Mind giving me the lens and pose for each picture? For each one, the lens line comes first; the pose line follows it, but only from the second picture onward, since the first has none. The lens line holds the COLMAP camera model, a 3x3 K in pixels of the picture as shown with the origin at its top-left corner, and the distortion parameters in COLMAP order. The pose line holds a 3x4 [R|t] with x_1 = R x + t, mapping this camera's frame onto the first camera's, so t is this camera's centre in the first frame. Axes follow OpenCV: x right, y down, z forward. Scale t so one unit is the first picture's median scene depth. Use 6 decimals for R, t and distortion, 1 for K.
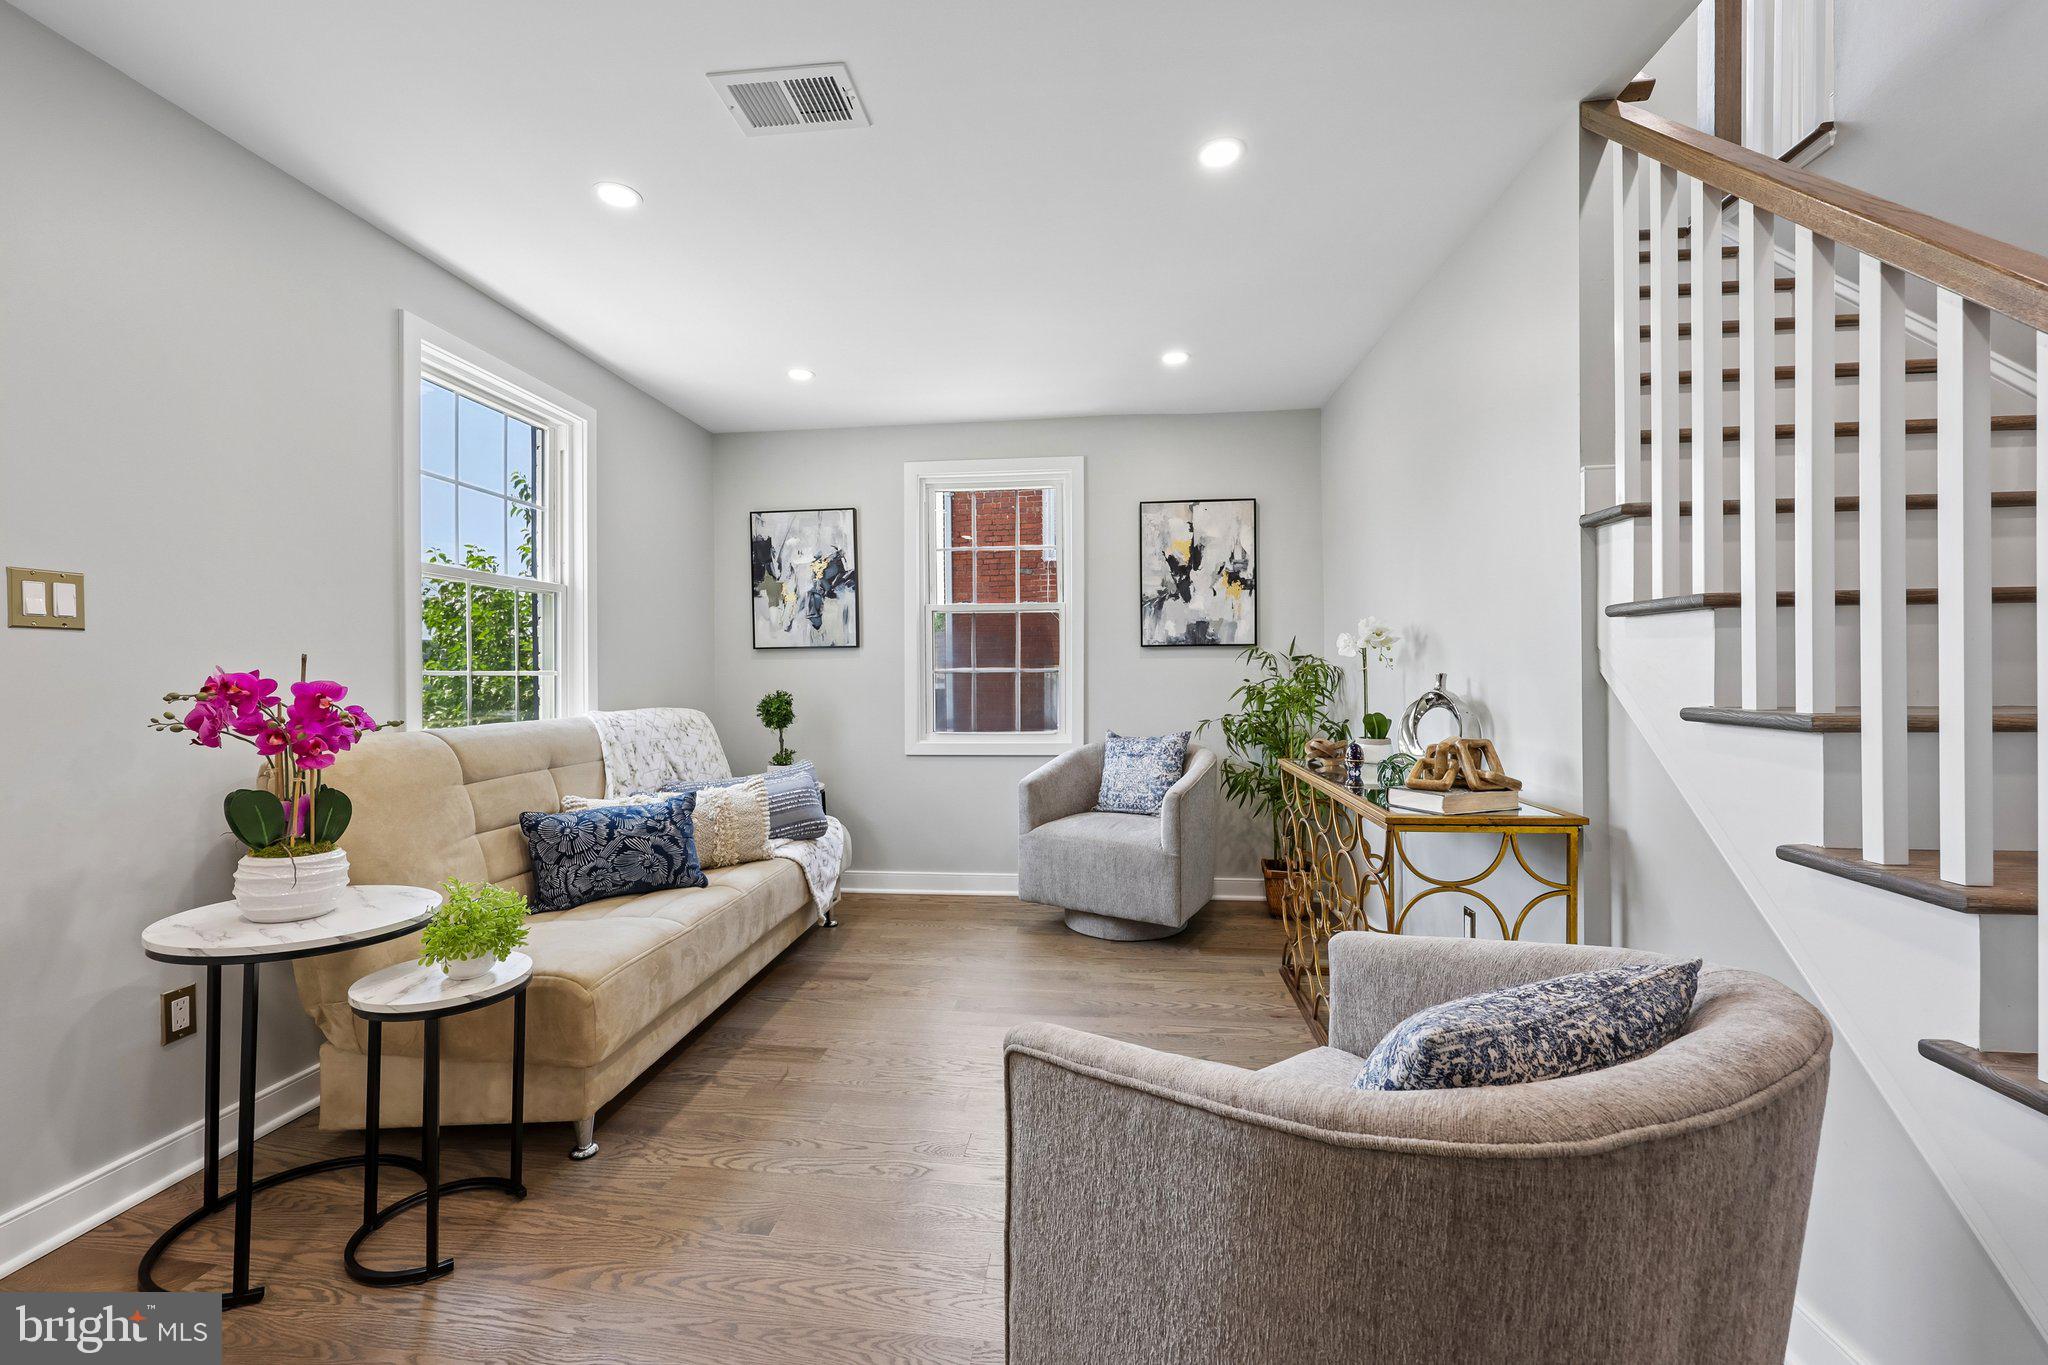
lens RADIAL K [[826.1, 0, 1016.4], [0, 826.1, 669.0], [0, 0, 1]] dist [-0.000627, 0.000342]
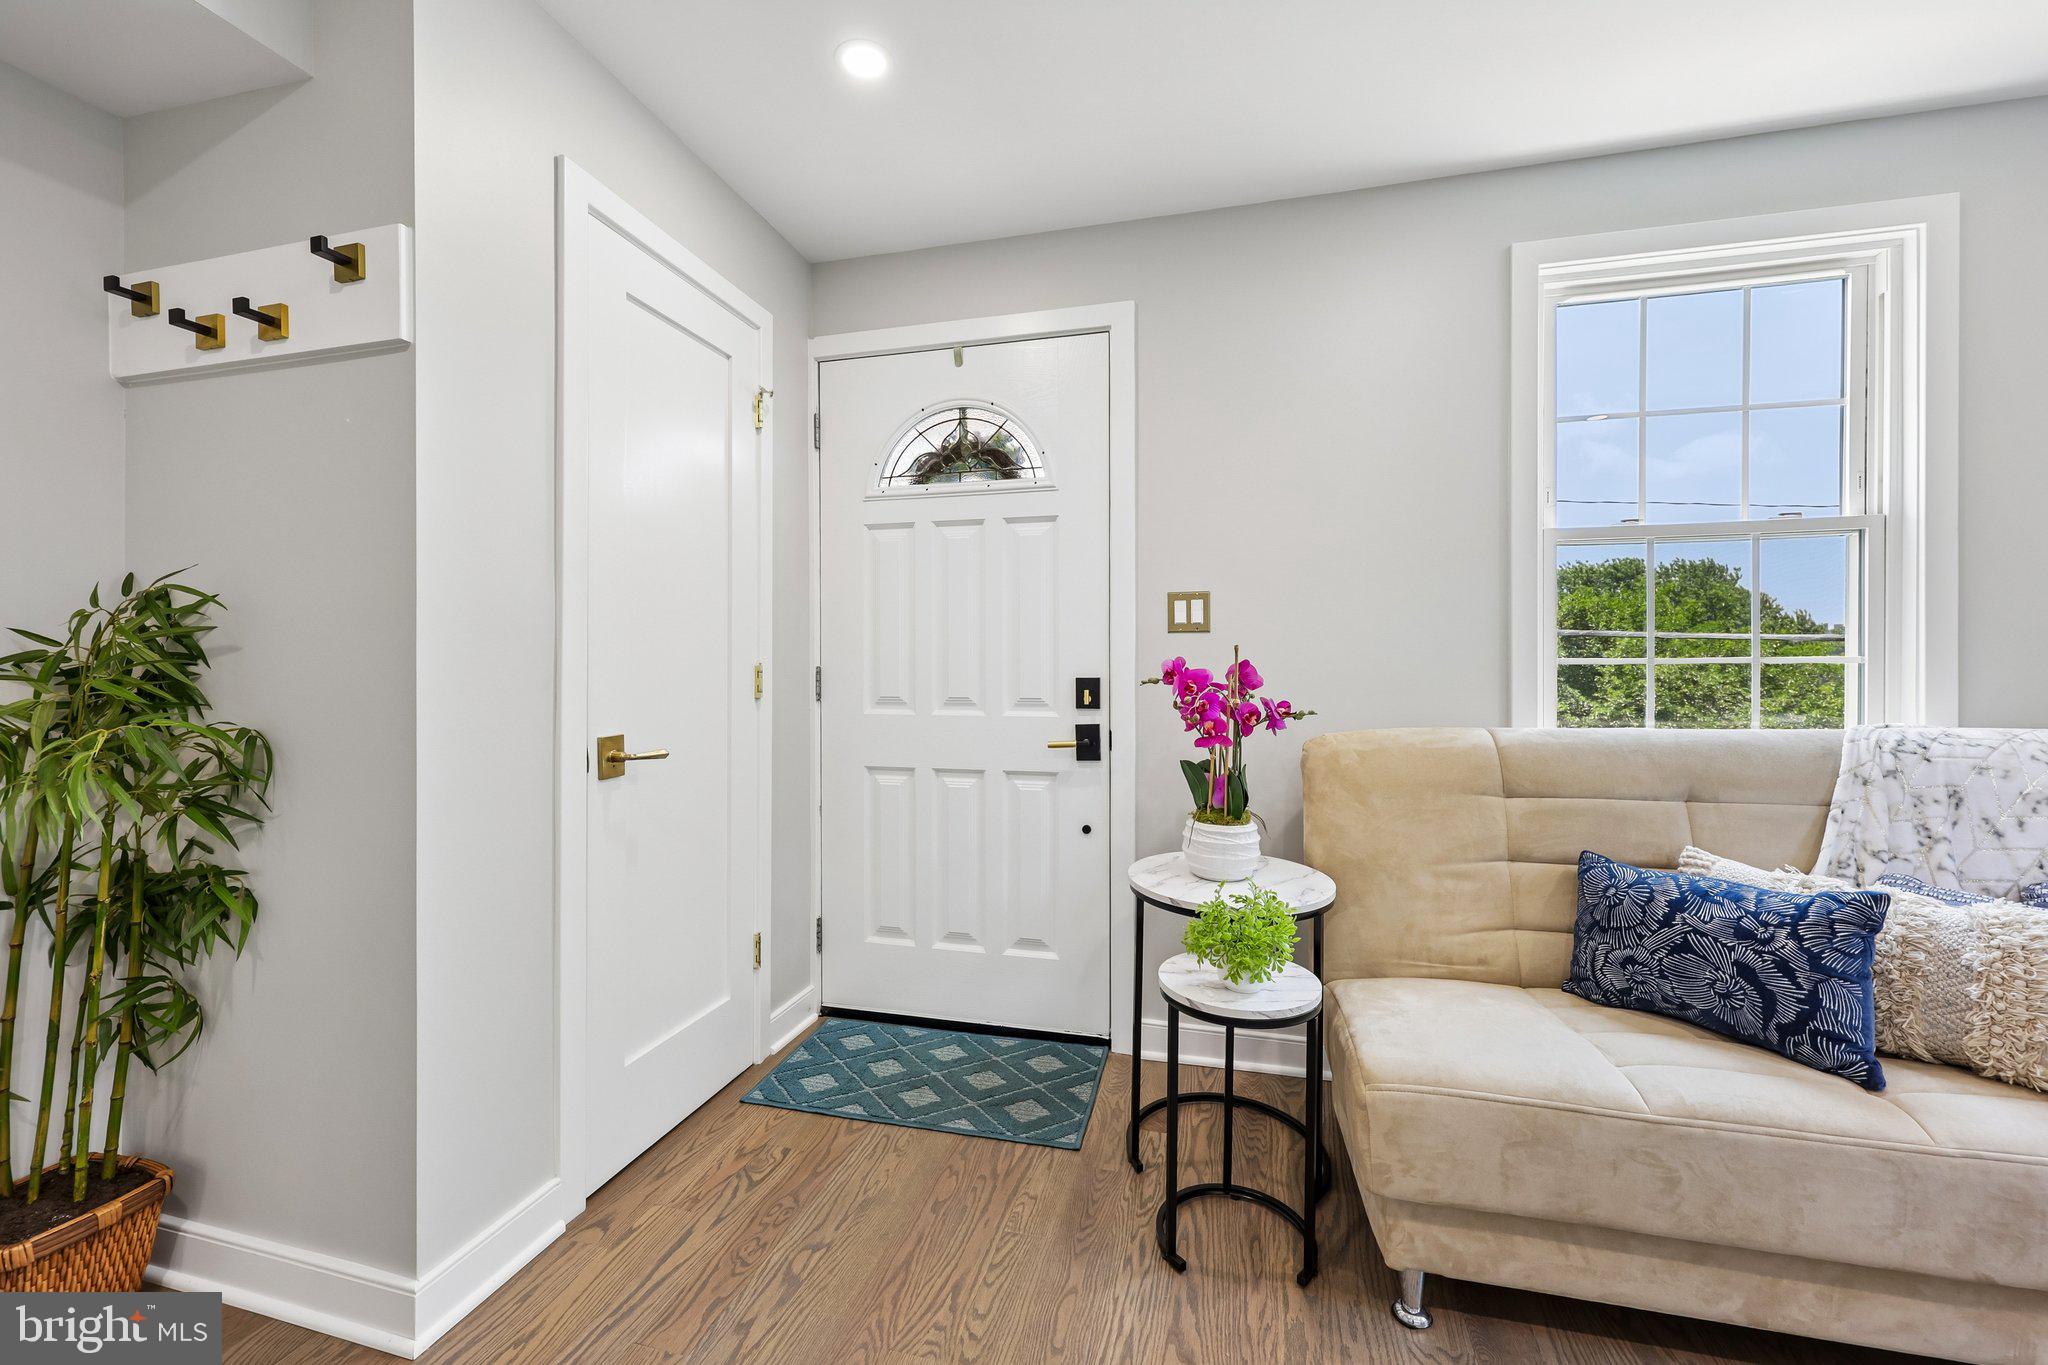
lens RADIAL K [[826.1, 0, 1016.4], [0, 826.1, 669.0], [0, 0, 1]] dist [-0.000627, 0.000342]
pose [[-0.145410, 0.001233, -0.989371, 0.196892], [0.009352, 0.999956, -0.000129, 0.008300], [0.989327, -0.009271, -0.145415, 0.606320]]
